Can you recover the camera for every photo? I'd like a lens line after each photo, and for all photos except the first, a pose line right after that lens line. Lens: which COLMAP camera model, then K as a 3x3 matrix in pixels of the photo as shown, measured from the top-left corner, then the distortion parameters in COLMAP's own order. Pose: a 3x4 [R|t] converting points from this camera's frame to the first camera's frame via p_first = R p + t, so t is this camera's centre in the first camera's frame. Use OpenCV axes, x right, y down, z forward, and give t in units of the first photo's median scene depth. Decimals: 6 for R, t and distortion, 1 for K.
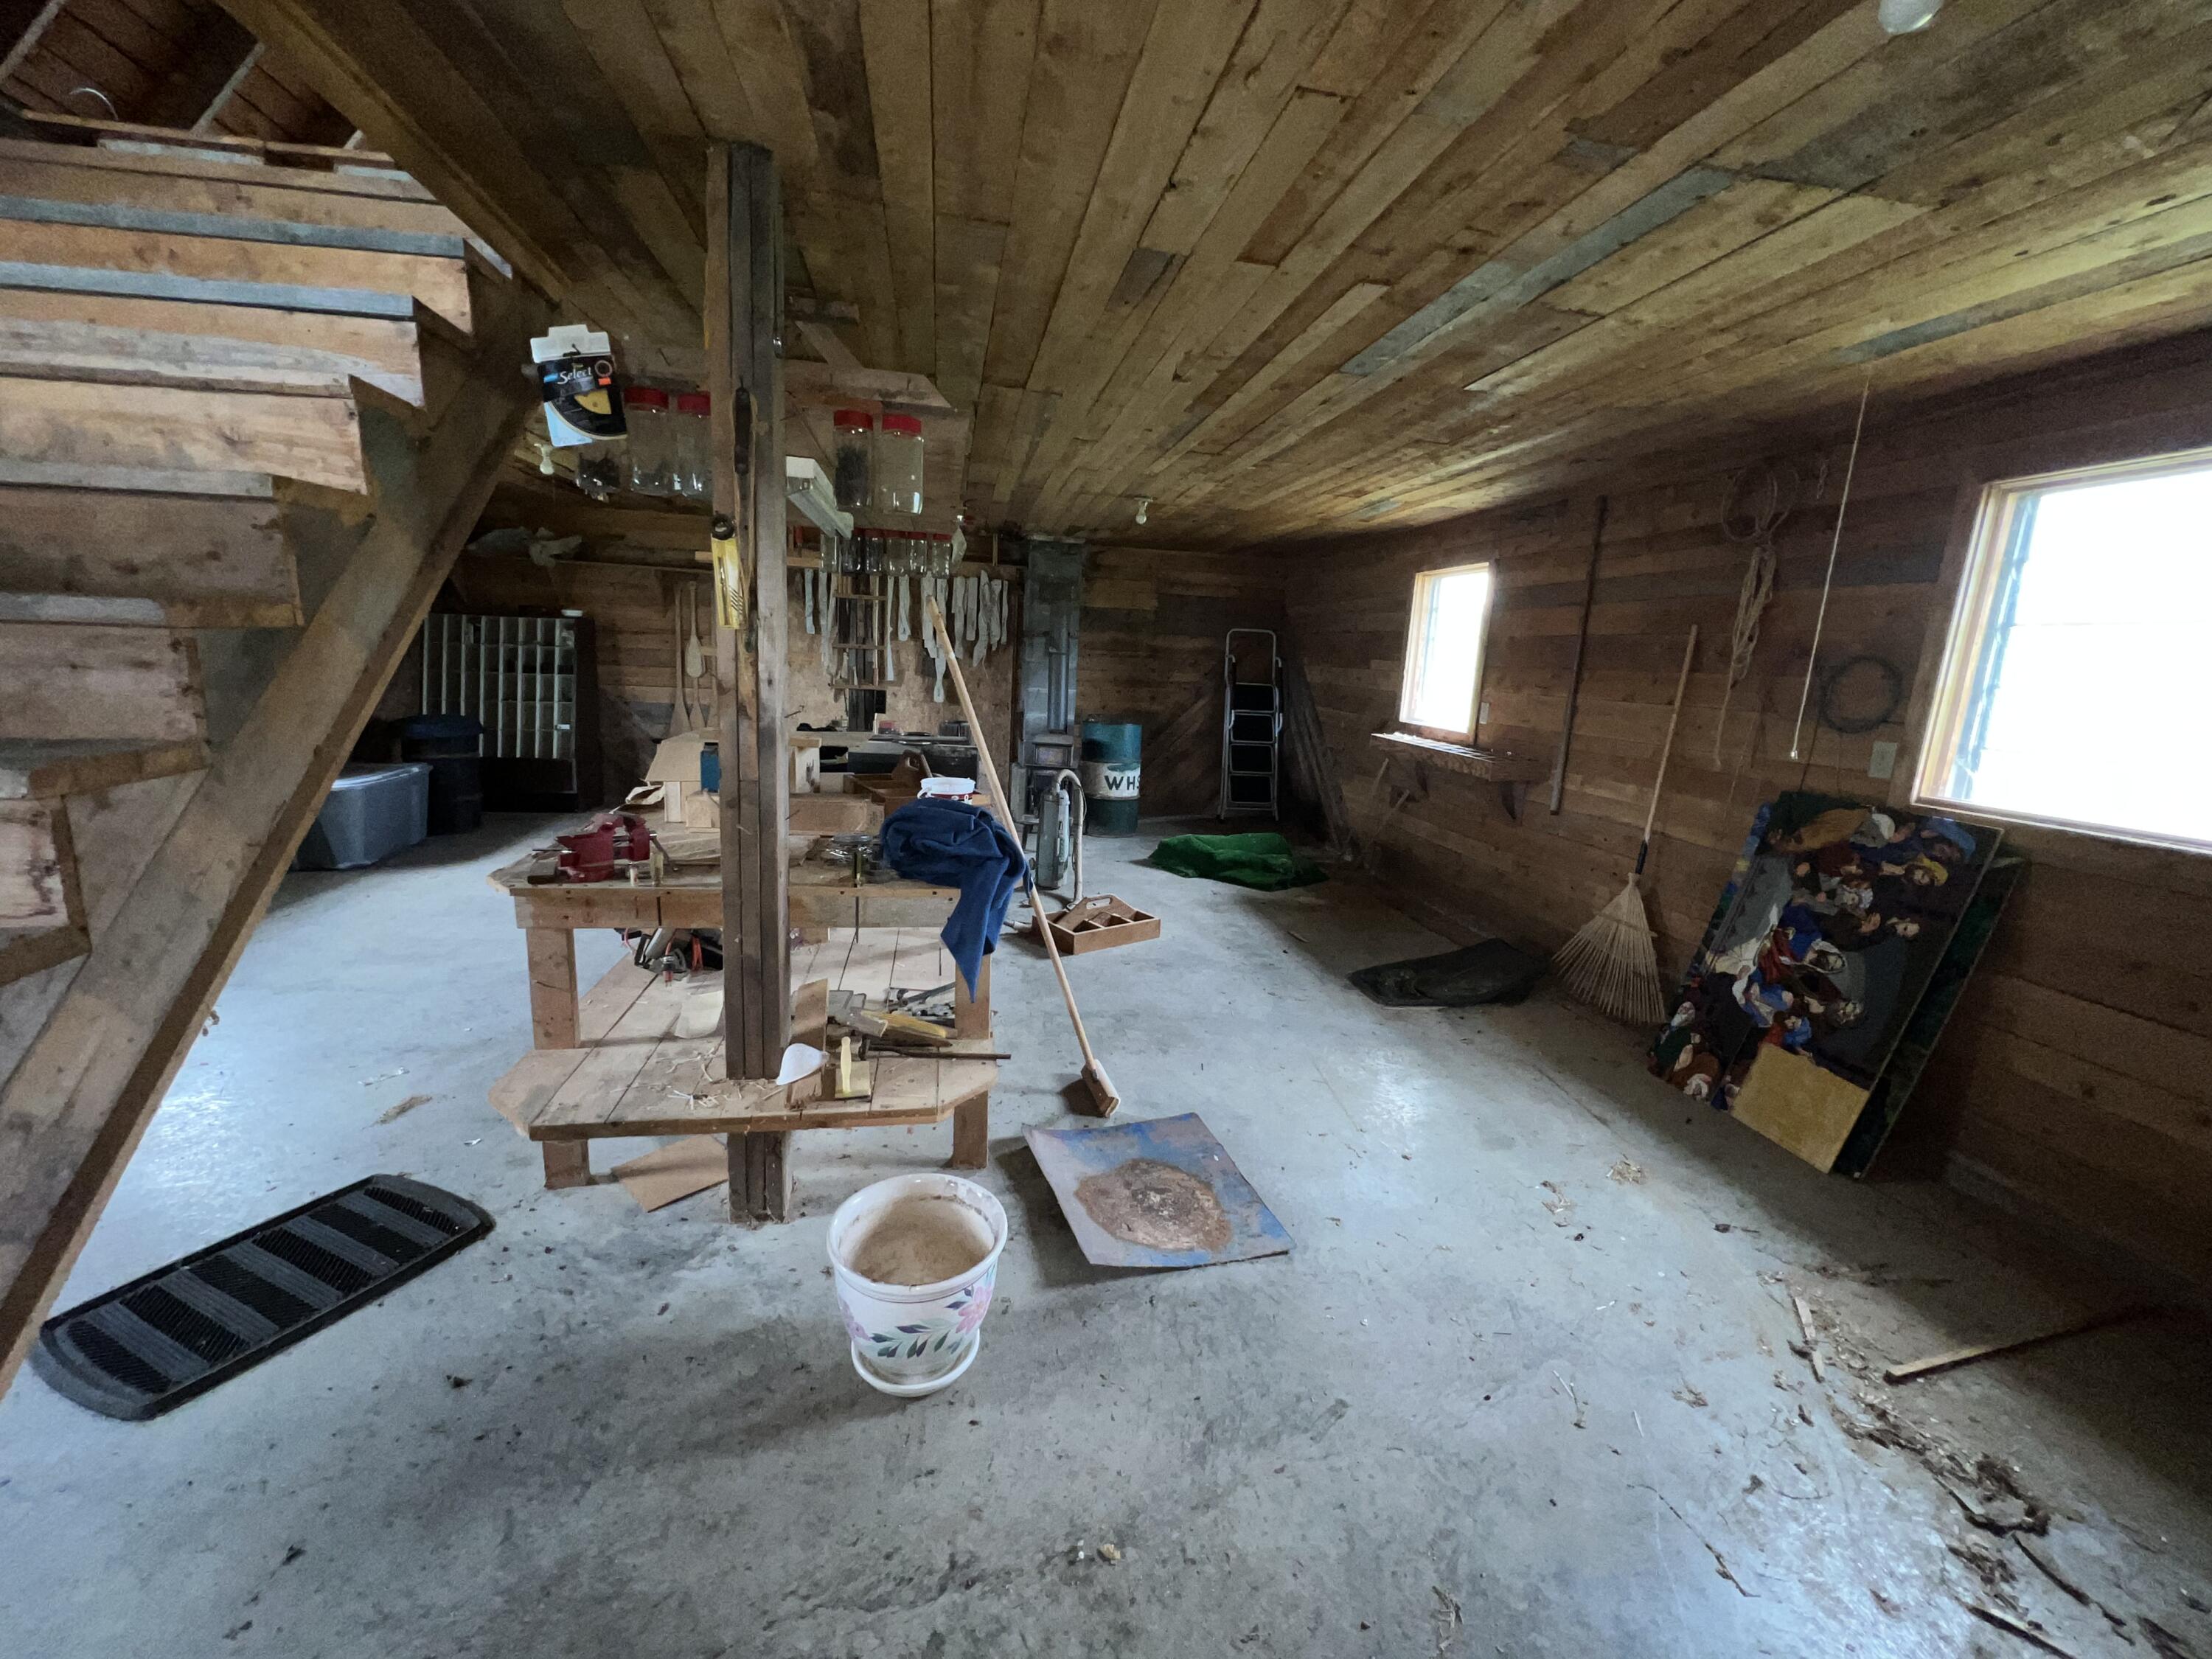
lens RADIAL K [[889.7, 0, 1106.0], [0, 889.7, 829.5], [0, 0, 1]] dist [-0.002553, 0.000144]
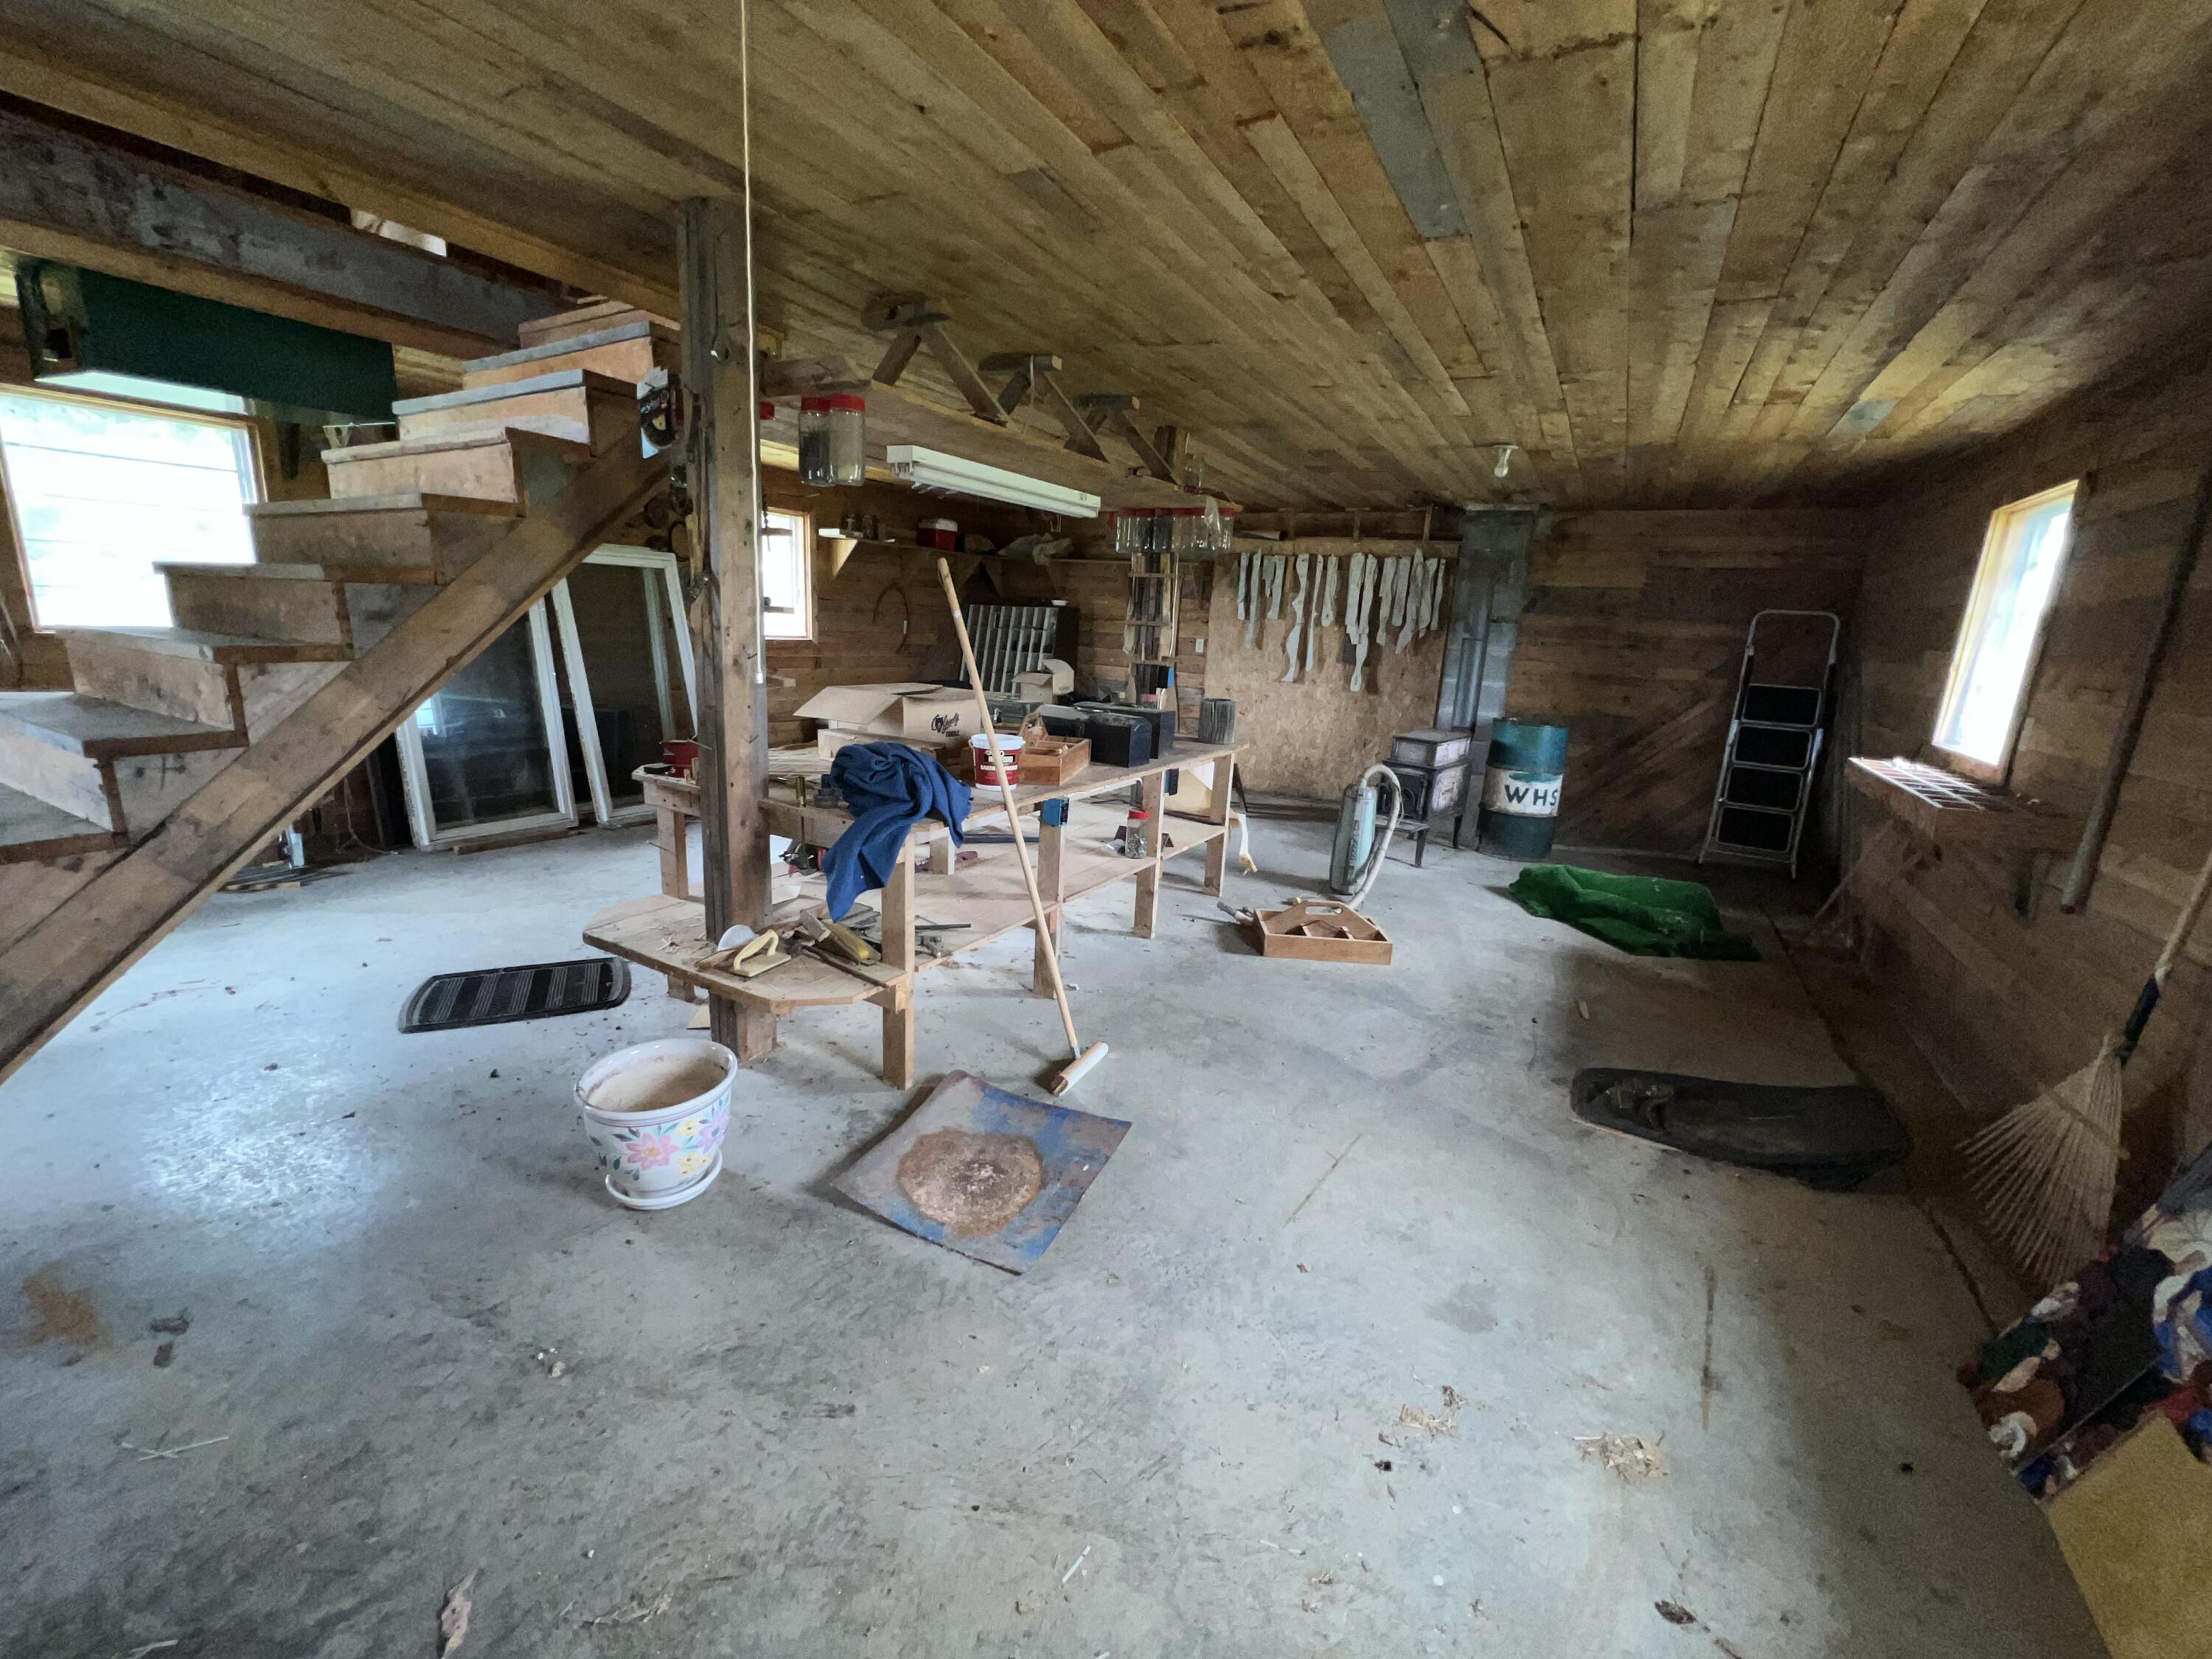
lens RADIAL K [[891.0, 0, 1106.0], [0, 891.0, 829.5], [0, 0, 1]] dist [-0.001654, -0.000040]
pose [[0.765184, 0.140336, -0.628330, 0.424226], [-0.140801, 0.988806, 0.049379, -0.011751], [0.628226, 0.050685, 0.776378, 0.187480]]
